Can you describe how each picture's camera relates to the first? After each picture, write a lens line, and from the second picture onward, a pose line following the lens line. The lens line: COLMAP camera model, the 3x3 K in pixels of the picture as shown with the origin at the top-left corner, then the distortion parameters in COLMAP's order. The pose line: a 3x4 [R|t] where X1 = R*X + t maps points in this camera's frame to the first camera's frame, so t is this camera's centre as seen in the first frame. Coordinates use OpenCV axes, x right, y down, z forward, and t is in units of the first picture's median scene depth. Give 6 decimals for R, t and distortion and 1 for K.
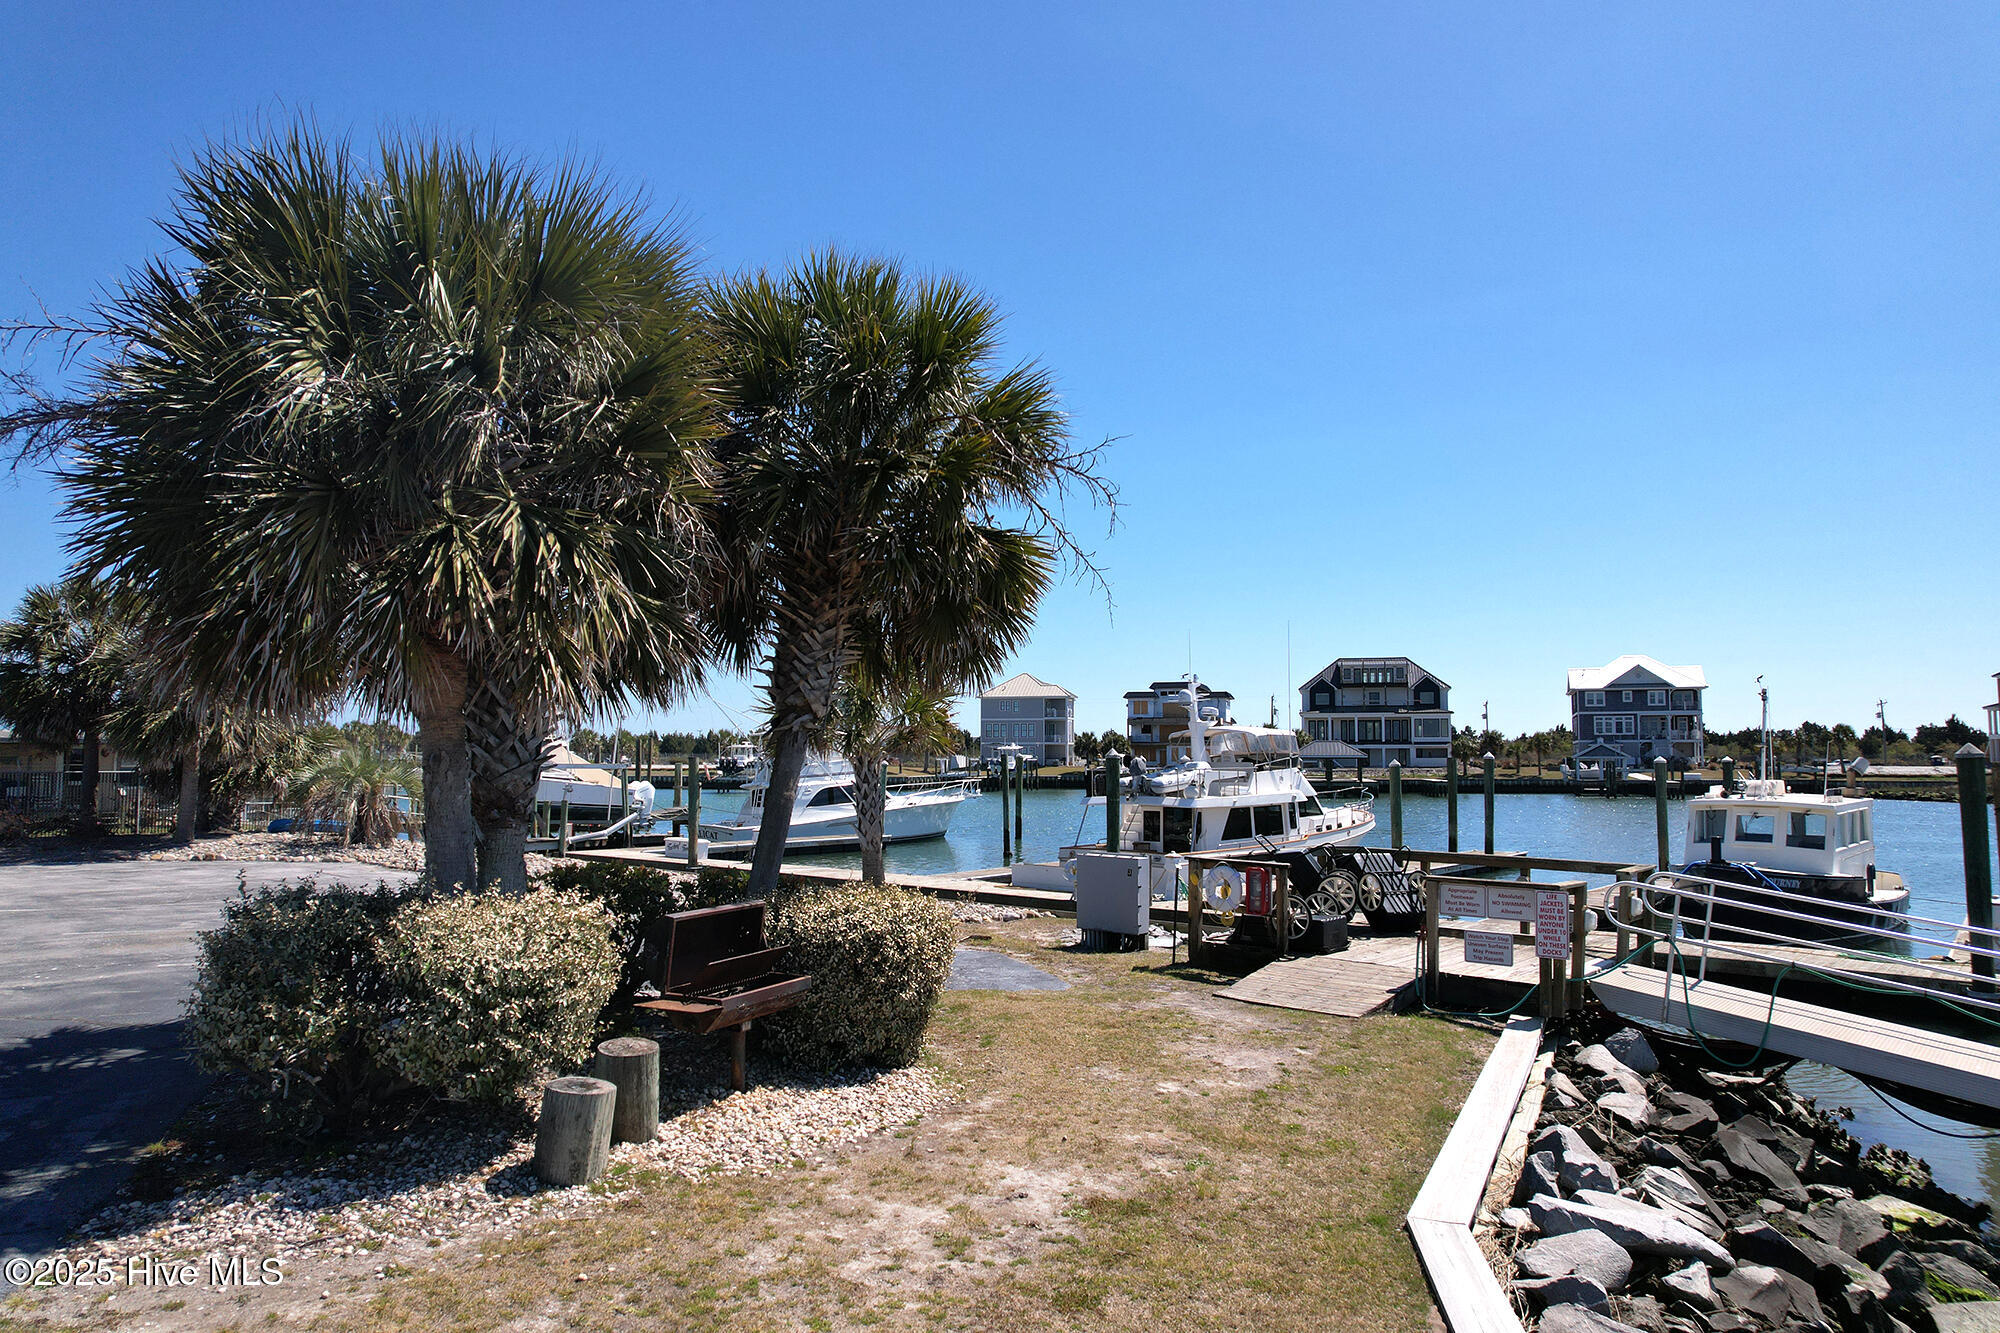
lens RADIAL K [[1292.9, 0, 1000.0], [0, 1292.9, 666.5], [0, 0, 1]] dist [-0.070957, 0.068455]
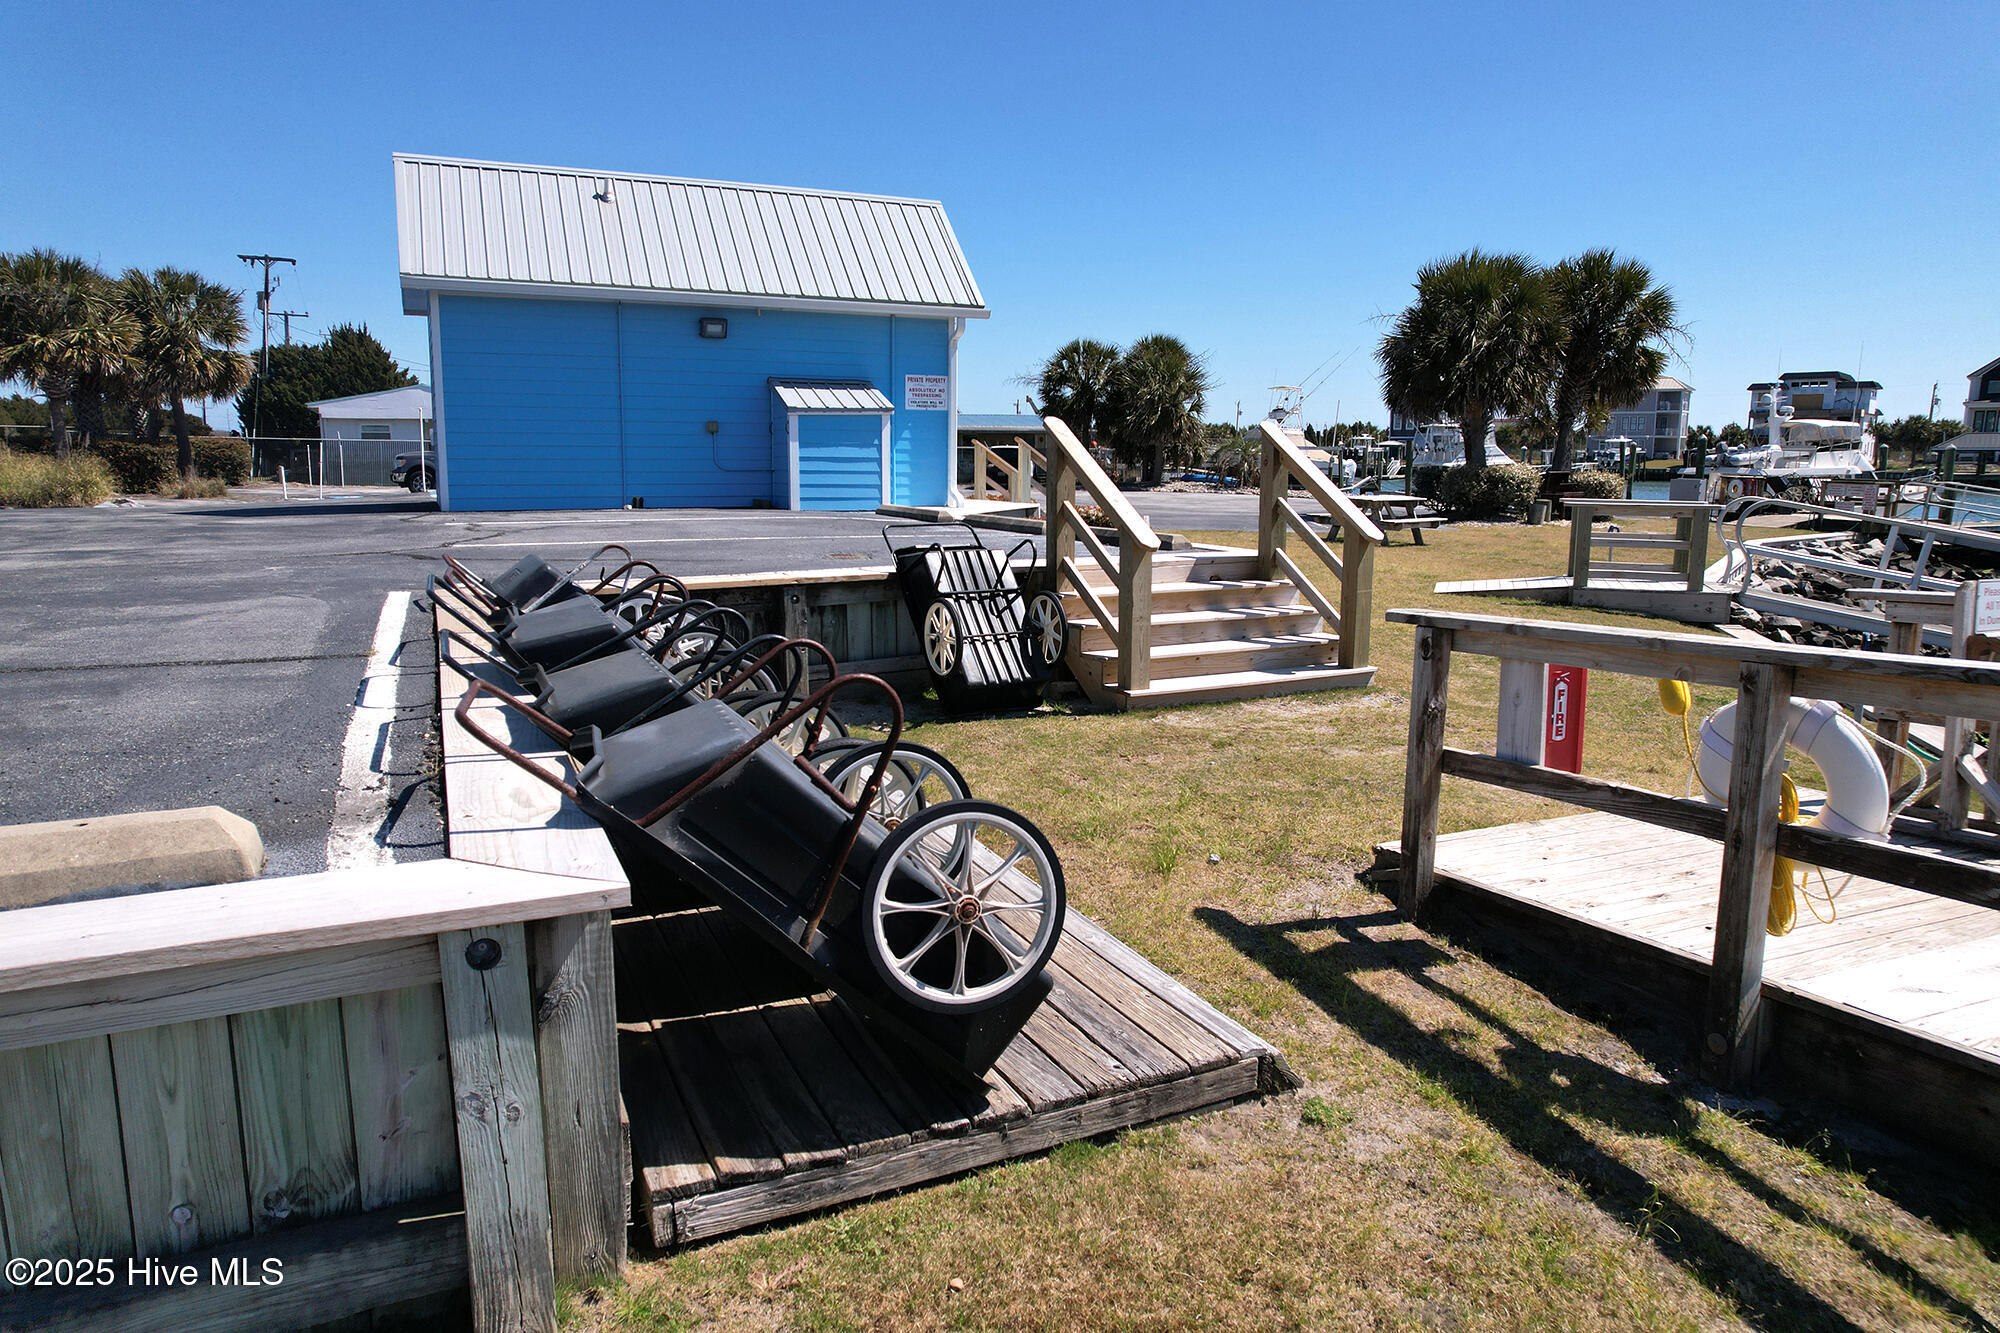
lens RADIAL K [[1284.8, 0, 1000.0], [0, 1284.8, 666.5], [0, 0, 1]] dist [-0.132697, 0.131753]
pose [[0.904122, 0.071183, -0.421303, -0.007127], [0.030454, 0.972782, 0.229714, -0.008895], [0.426187, -0.220520, 0.877346, -0.183102]]
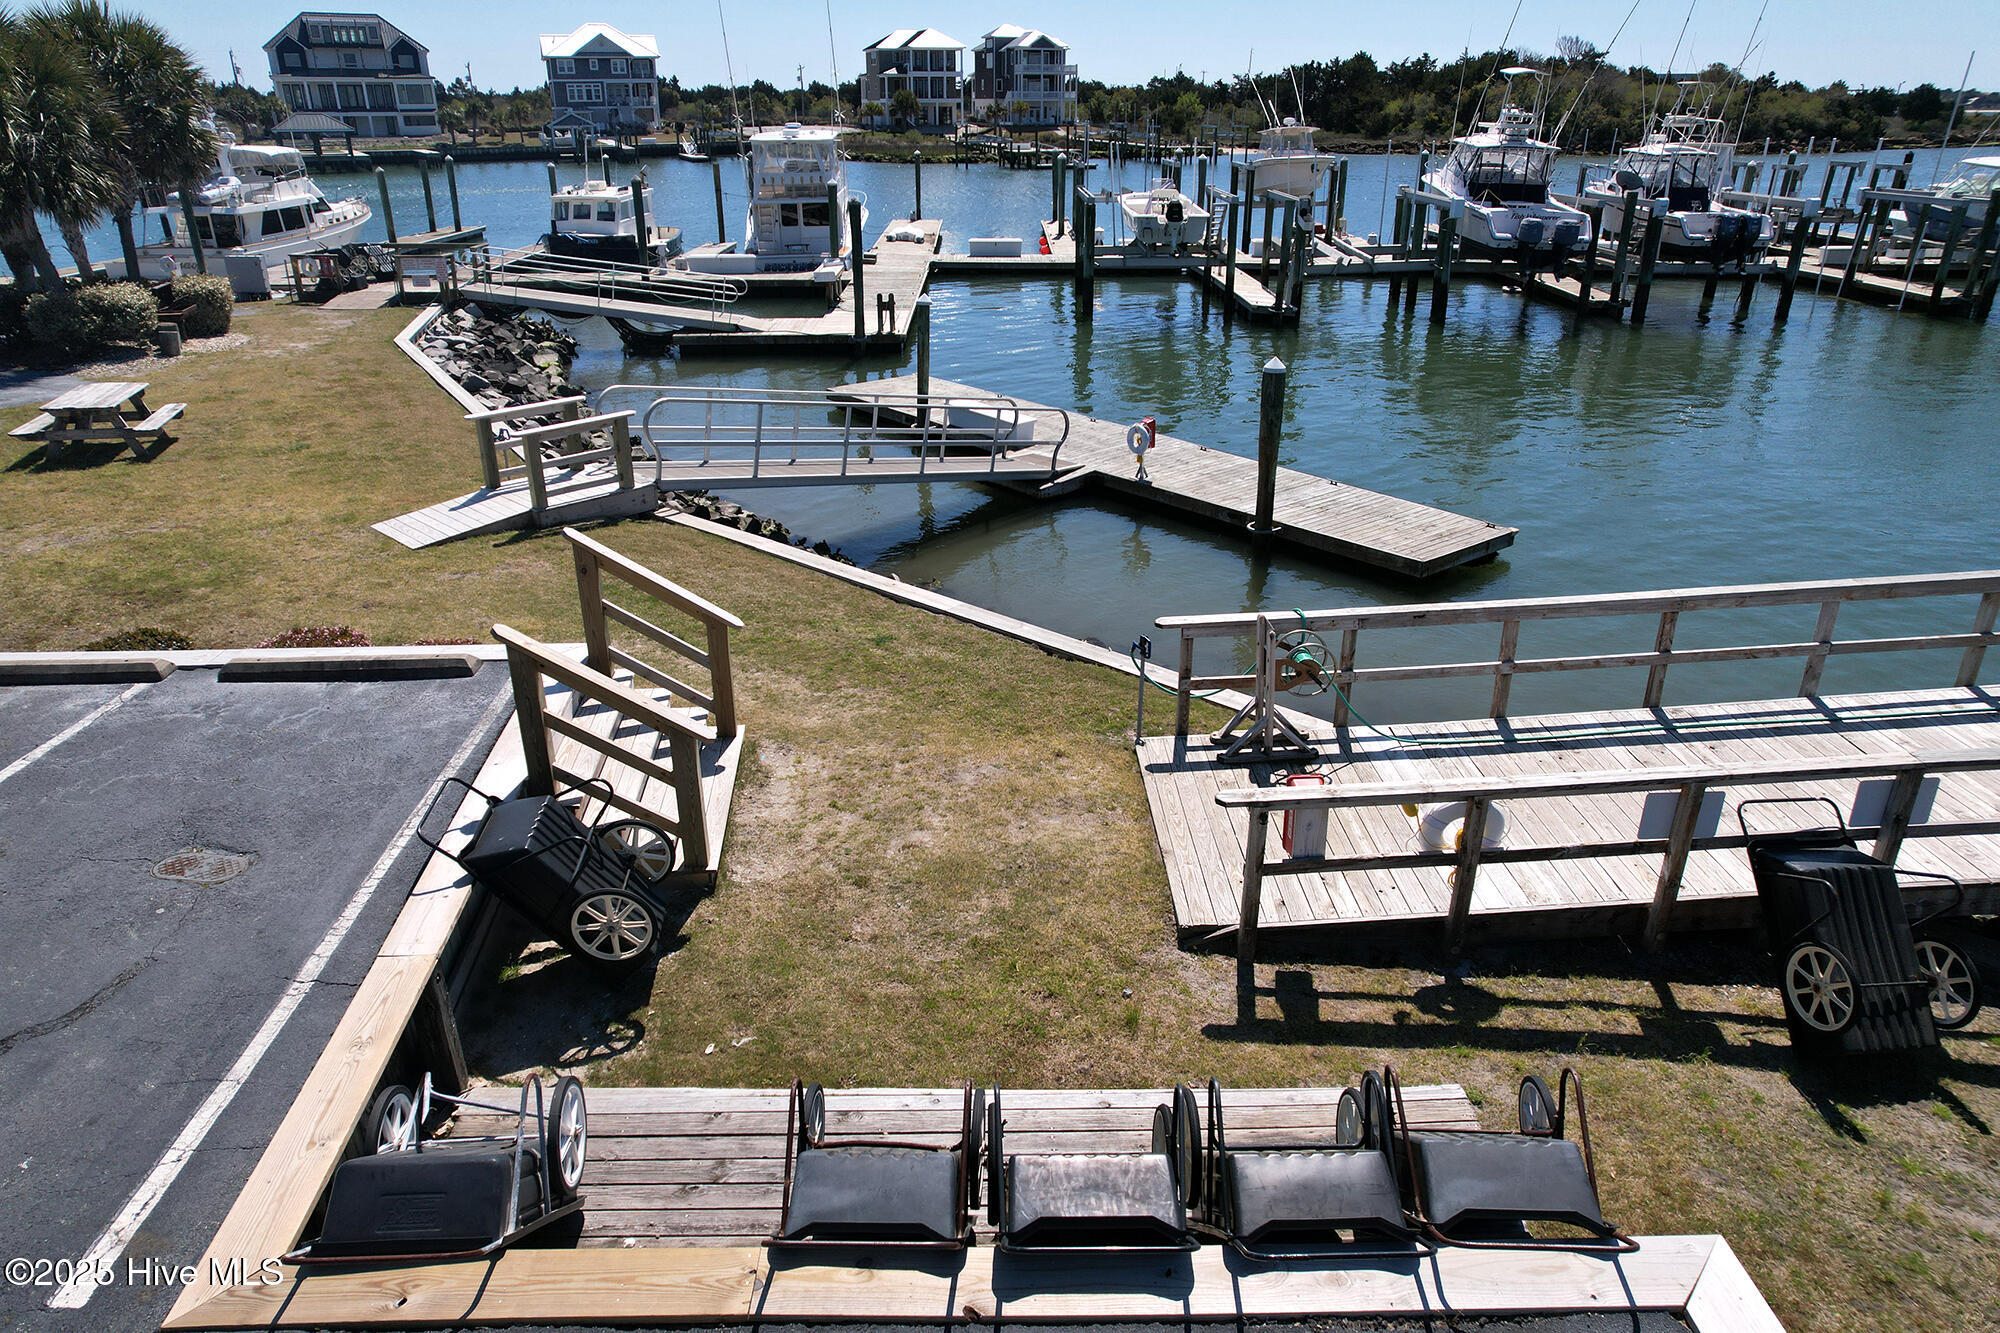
lens RADIAL K [[1292.9, 0, 1000.0], [0, 1292.9, 666.5], [0, 0, 1]] dist [-0.070957, 0.068455]
pose [[0.755367, -0.269411, 0.597360, -0.048919], [-0.041174, 0.890266, 0.453577, -0.030536], [-0.654007, -0.367213, 0.661384, -0.175635]]
